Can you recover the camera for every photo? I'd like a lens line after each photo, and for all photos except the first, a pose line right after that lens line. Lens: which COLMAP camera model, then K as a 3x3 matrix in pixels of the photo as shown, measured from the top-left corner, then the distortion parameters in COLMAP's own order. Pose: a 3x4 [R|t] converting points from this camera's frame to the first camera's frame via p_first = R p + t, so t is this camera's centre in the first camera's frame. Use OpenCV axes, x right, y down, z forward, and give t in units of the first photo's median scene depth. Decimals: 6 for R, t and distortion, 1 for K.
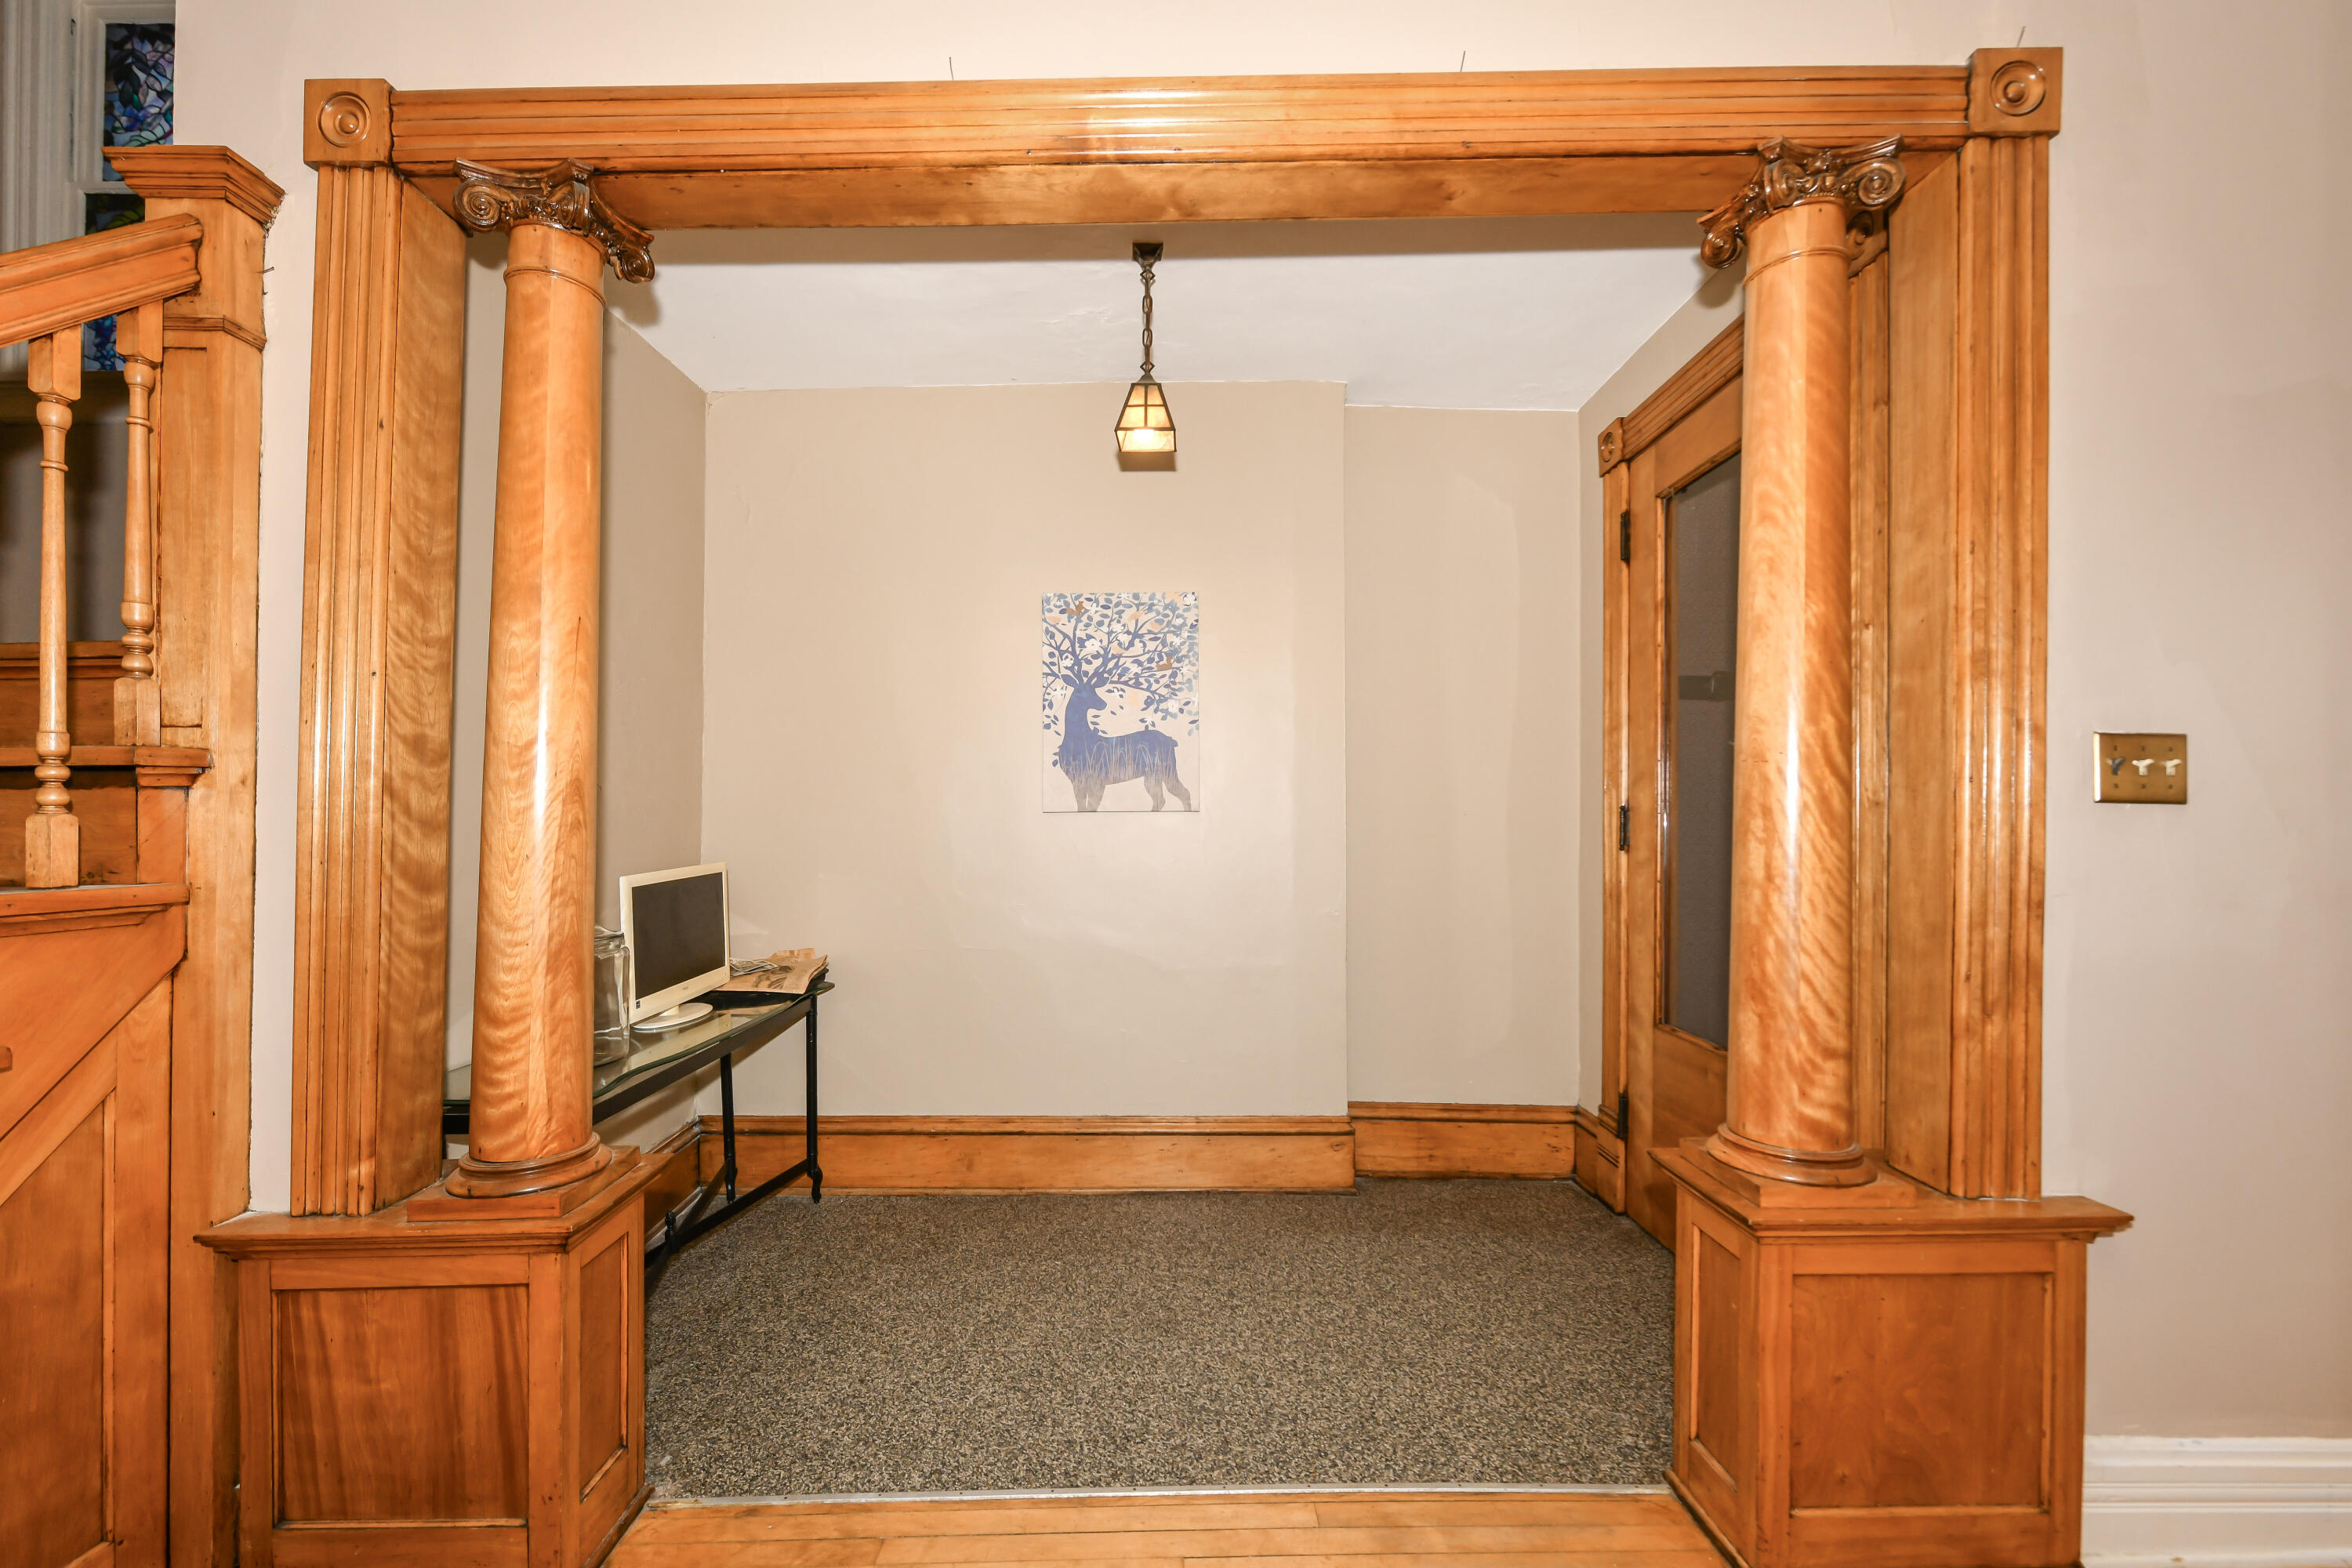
lens RADIAL K [[956.3, 0, 1176.0], [0, 956.3, 784.0], [0, 0, 1]] dist [0.009862, -0.000034]
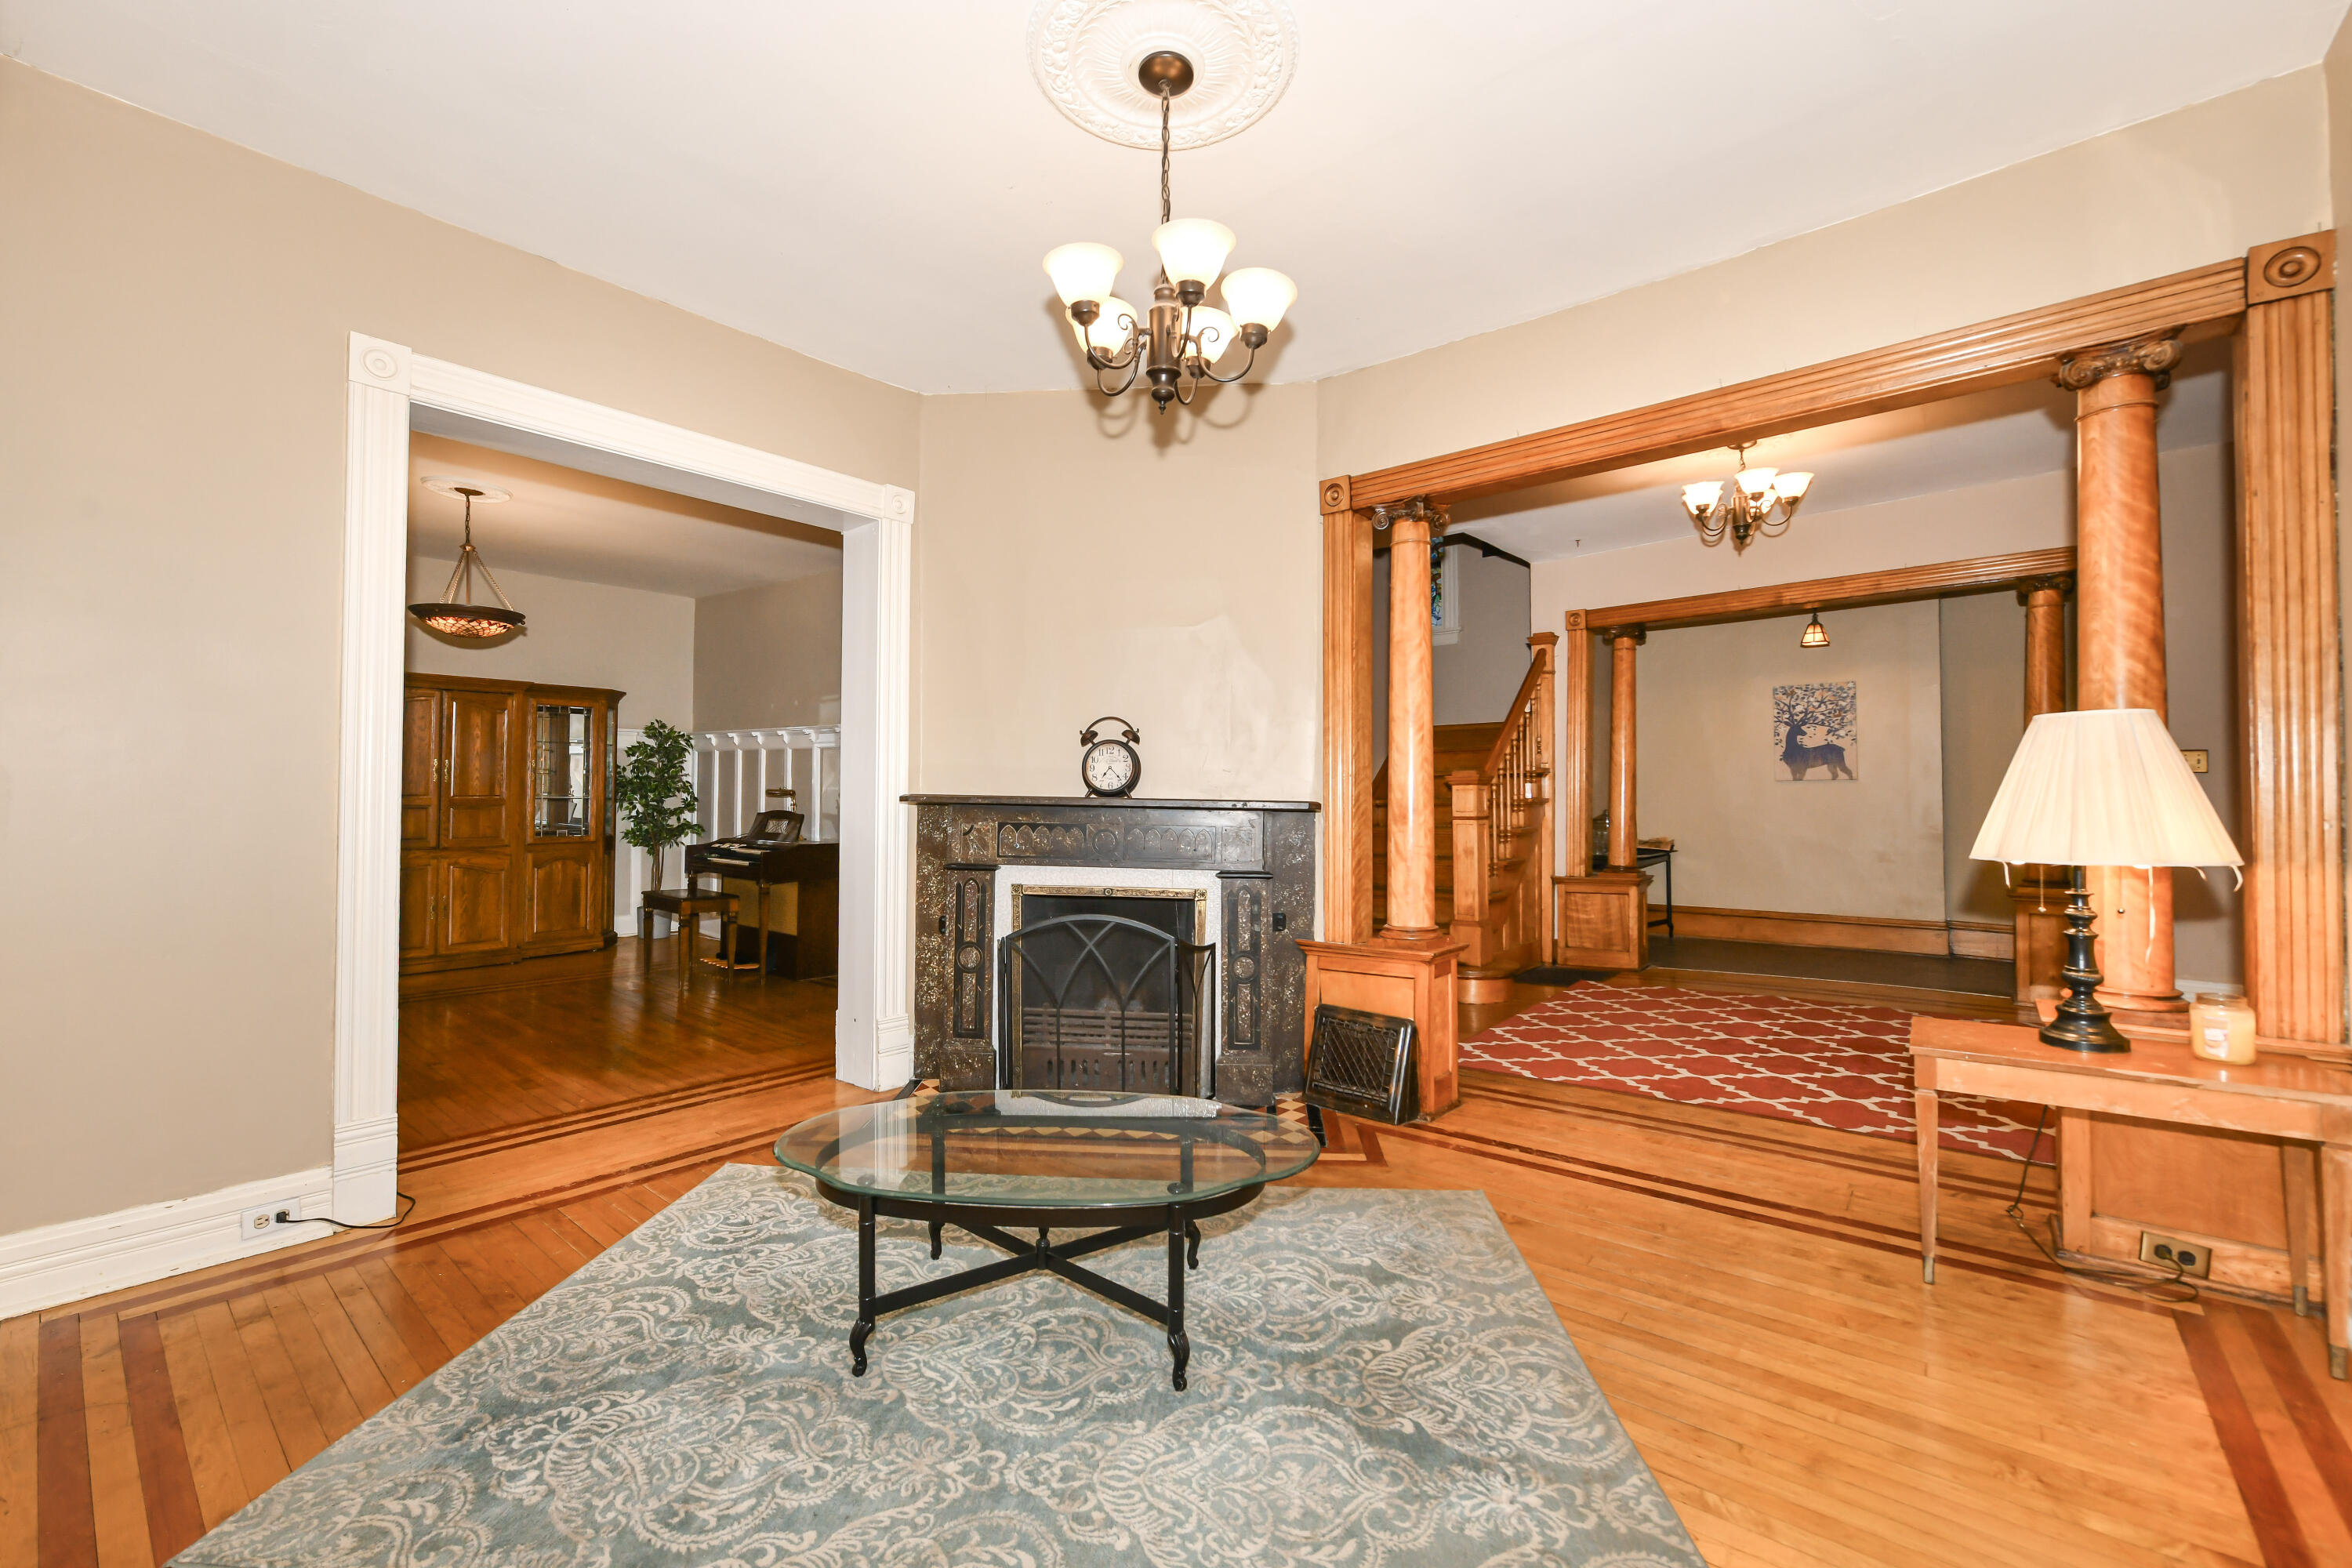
lens RADIAL K [[956.3, 0, 1176.0], [0, 956.3, 784.0], [0, 0, 1]] dist [0.009862, -0.000034]
pose [[0.749671, -0.010727, -0.661724, 0.314192], [0.025511, 0.999594, 0.012697, -0.030153], [0.661319, -0.026400, 0.749640, -1.717713]]
